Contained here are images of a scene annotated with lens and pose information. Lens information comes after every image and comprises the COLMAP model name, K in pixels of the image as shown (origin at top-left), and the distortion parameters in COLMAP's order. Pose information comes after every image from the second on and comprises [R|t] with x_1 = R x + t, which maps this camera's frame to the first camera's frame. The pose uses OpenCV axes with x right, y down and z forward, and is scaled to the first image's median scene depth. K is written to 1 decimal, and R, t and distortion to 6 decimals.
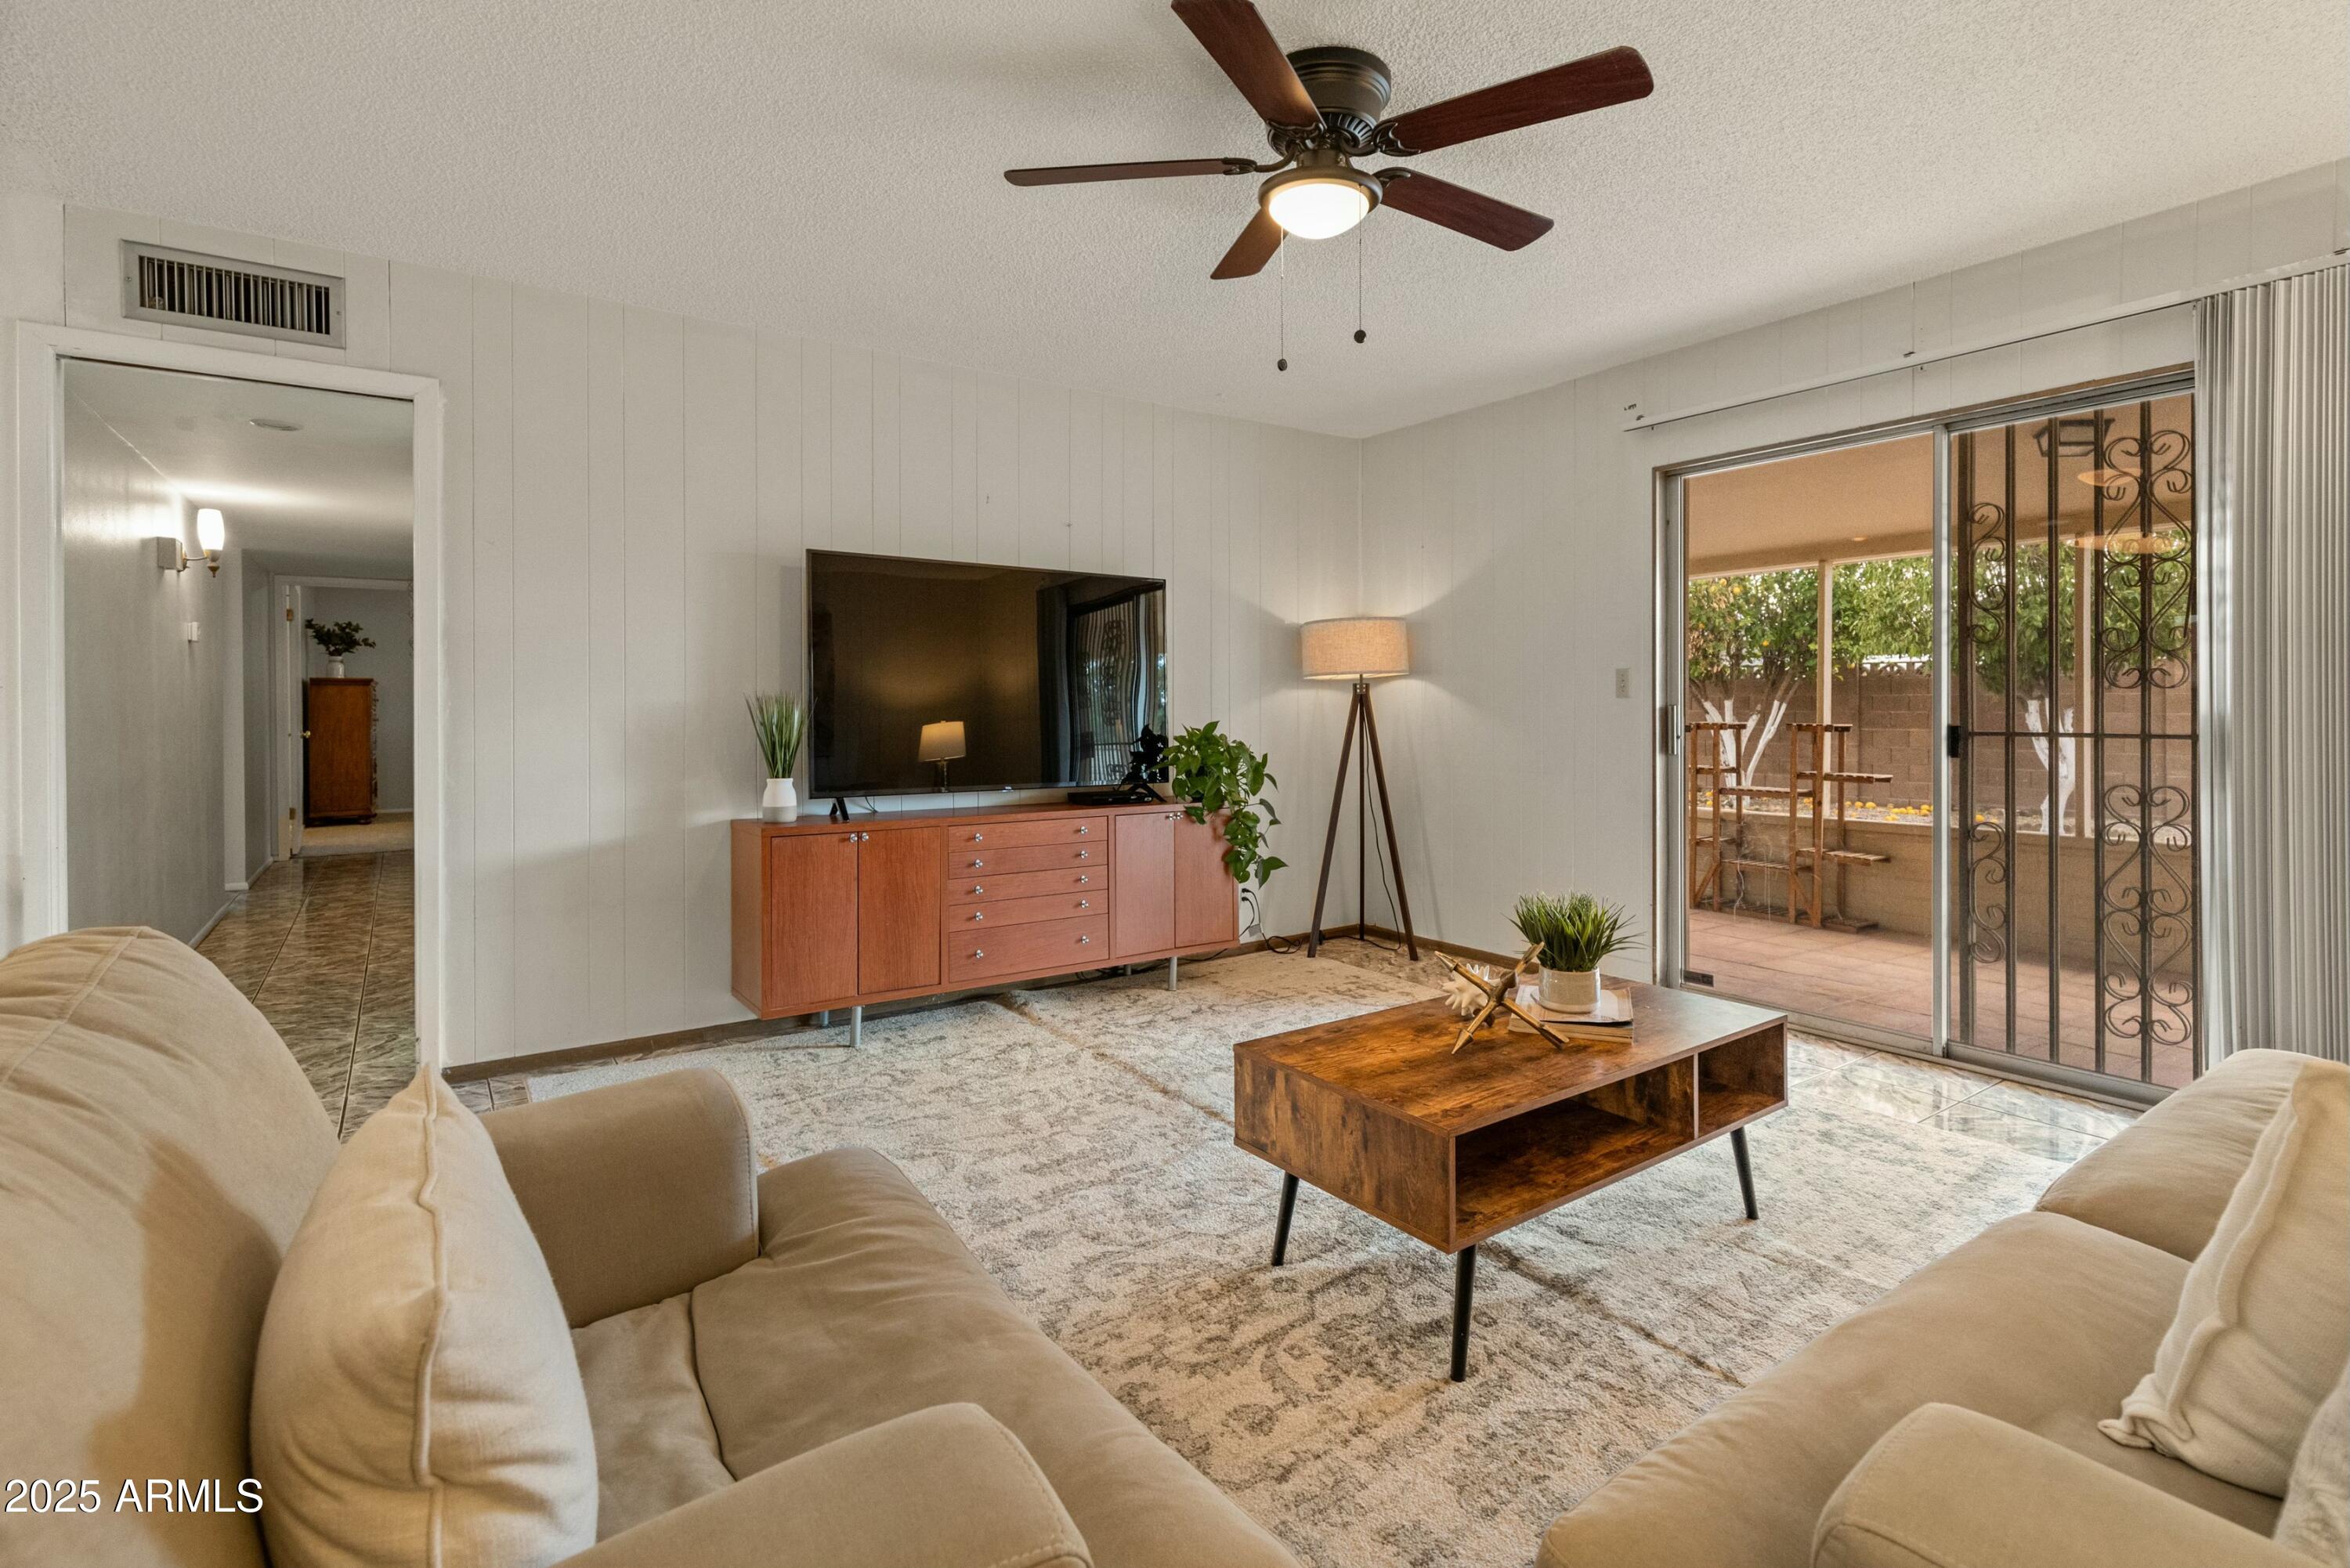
lens RADIAL K [[1102.5, 0, 1201.5], [0, 1102.5, 720.6], [0, 0, 1]] dist [0.003490, 0.000175]
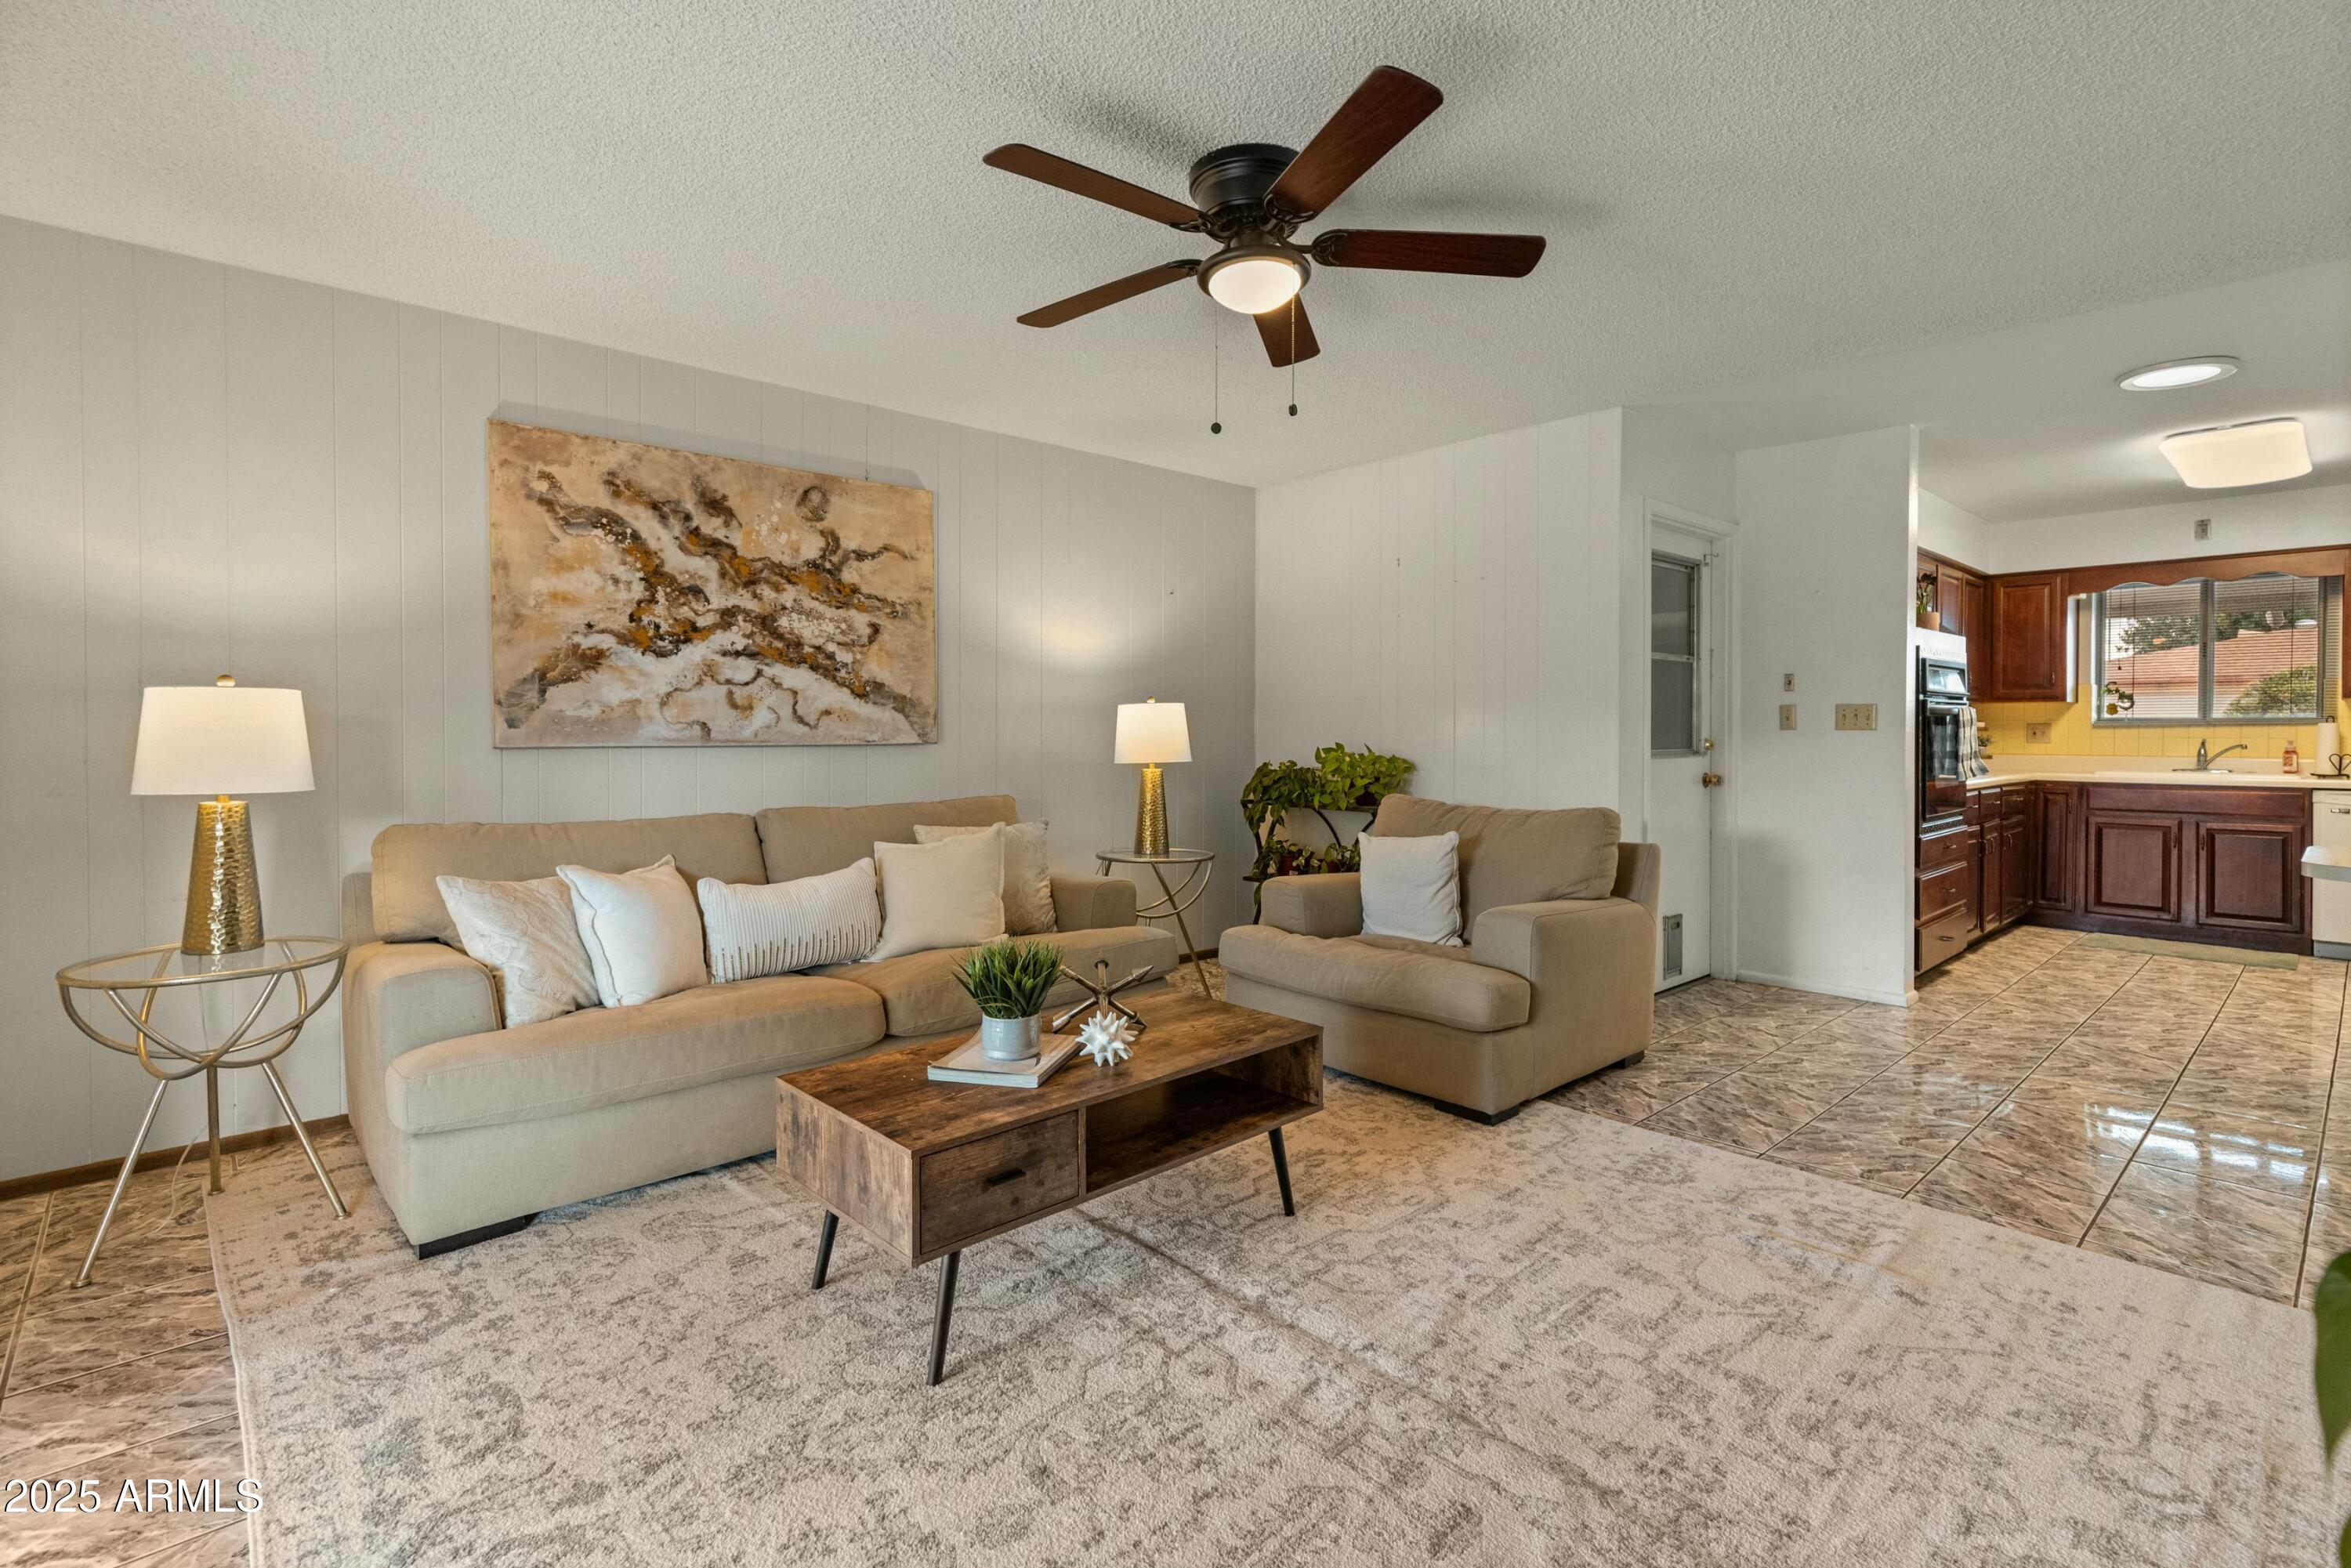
lens RADIAL K [[1077.8, 0, 1187.7], [0, 1077.8, 740.0], [0, 0, 1]] dist [0.002684, 0.000824]
pose [[-0.992207, 0.004139, -0.124532, 0.228782], [0.000815, 0.999642, 0.026729, -0.037911], [0.124598, 0.026419, -0.991855, 1.514117]]
